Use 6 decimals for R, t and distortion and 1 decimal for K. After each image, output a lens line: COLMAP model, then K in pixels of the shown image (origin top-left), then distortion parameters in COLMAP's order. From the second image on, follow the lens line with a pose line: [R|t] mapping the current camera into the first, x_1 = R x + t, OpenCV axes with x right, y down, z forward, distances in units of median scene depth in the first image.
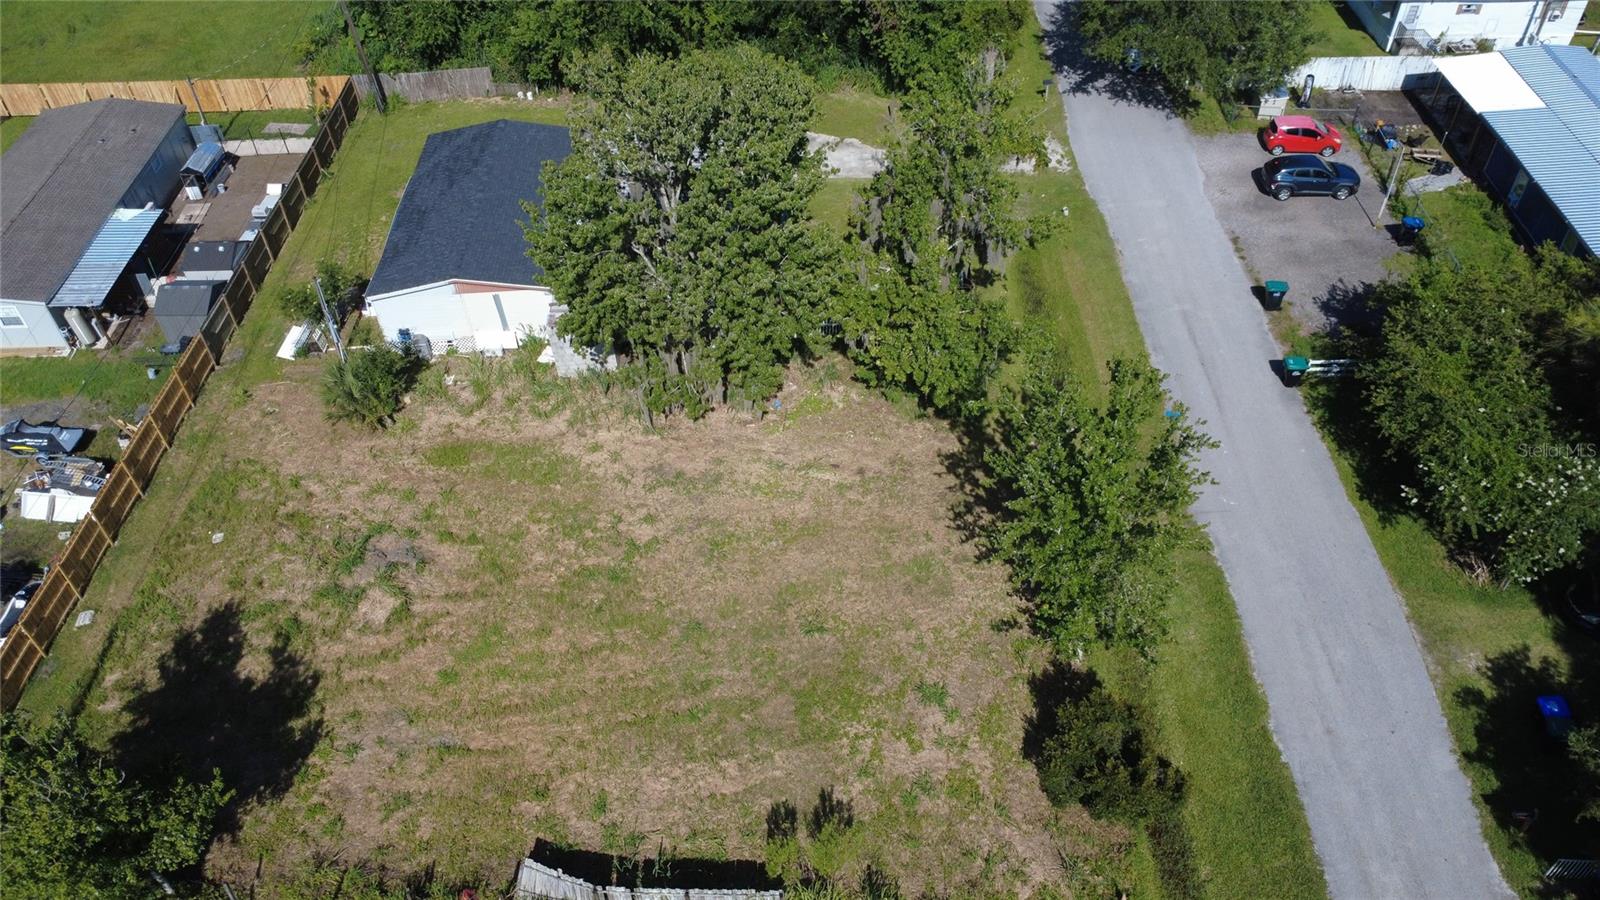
lens RADIAL K [[1208.7, 0, 800.3], [0, 1208.7, 455.0], [0, 0, 1]] dist [0.007093, -0.004014]
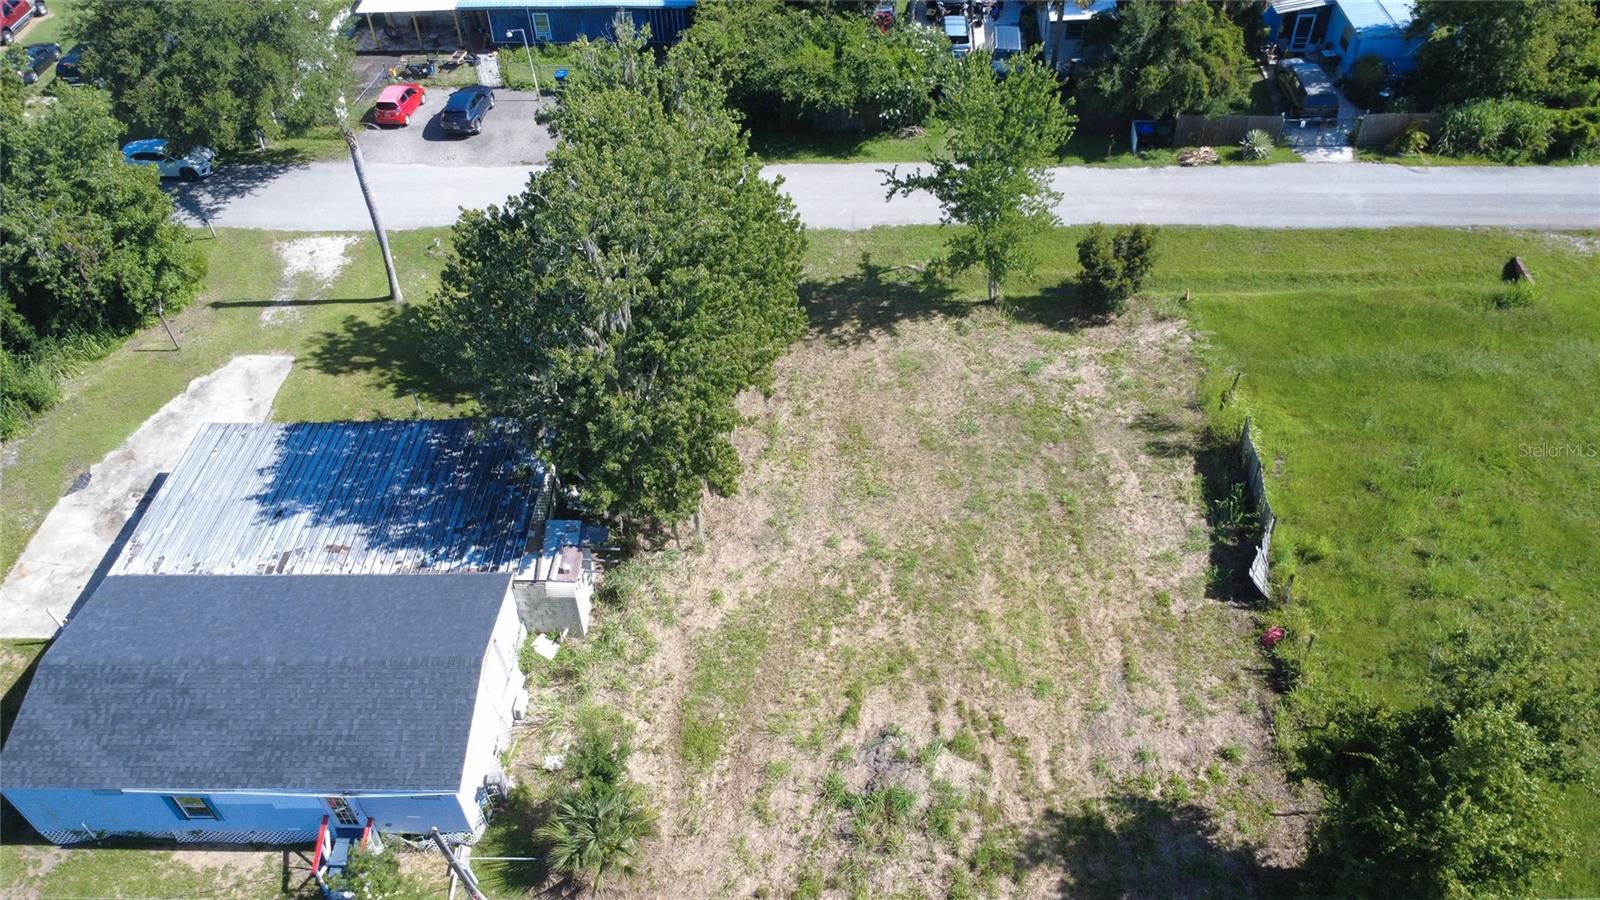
lens RADIAL K [[1208.7, 0, 802.7], [0, 1208.7, 449.4], [0, 0, 1]] dist [0.007093, -0.004014]
pose [[0.050367, -0.671090, 0.739663, -0.841950], [0.715891, 0.540665, 0.441793, -0.459352], [-0.696393, 0.507267, 0.507659, 0.517864]]
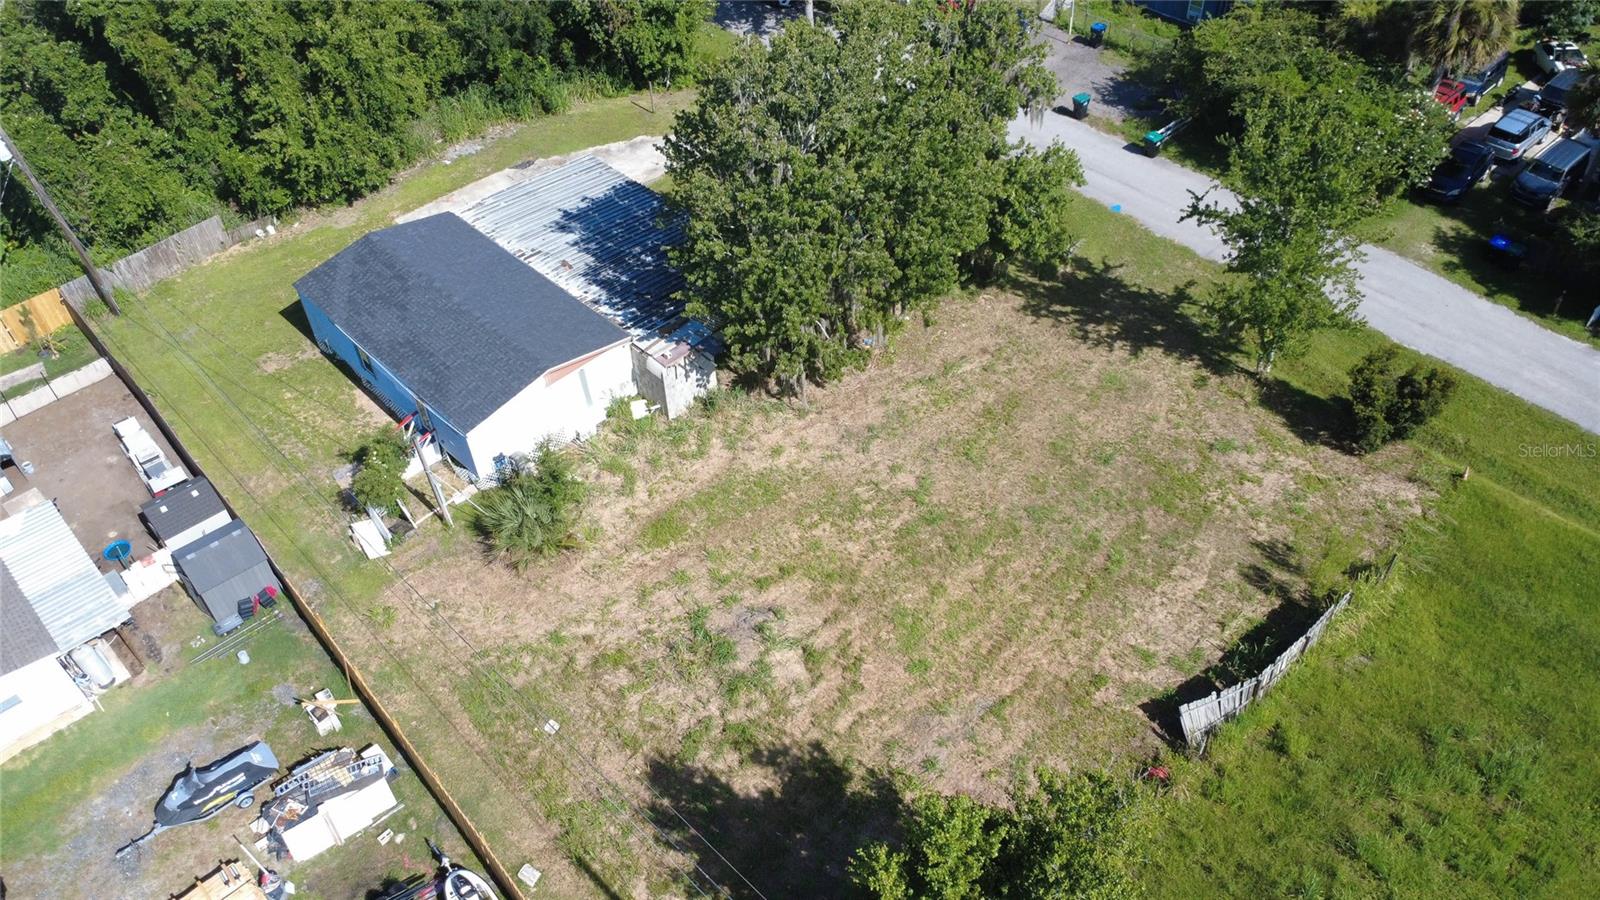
lens RADIAL K [[1208.7, 0, 803.8], [0, 1208.7, 451.5], [0, 0, 1]] dist [0.007093, -0.004014]
pose [[0.734470, -0.464131, 0.495113, -0.727282], [0.478620, 0.871484, 0.106946, -0.113656], [-0.481120, 0.158422, 0.862221, 0.158412]]
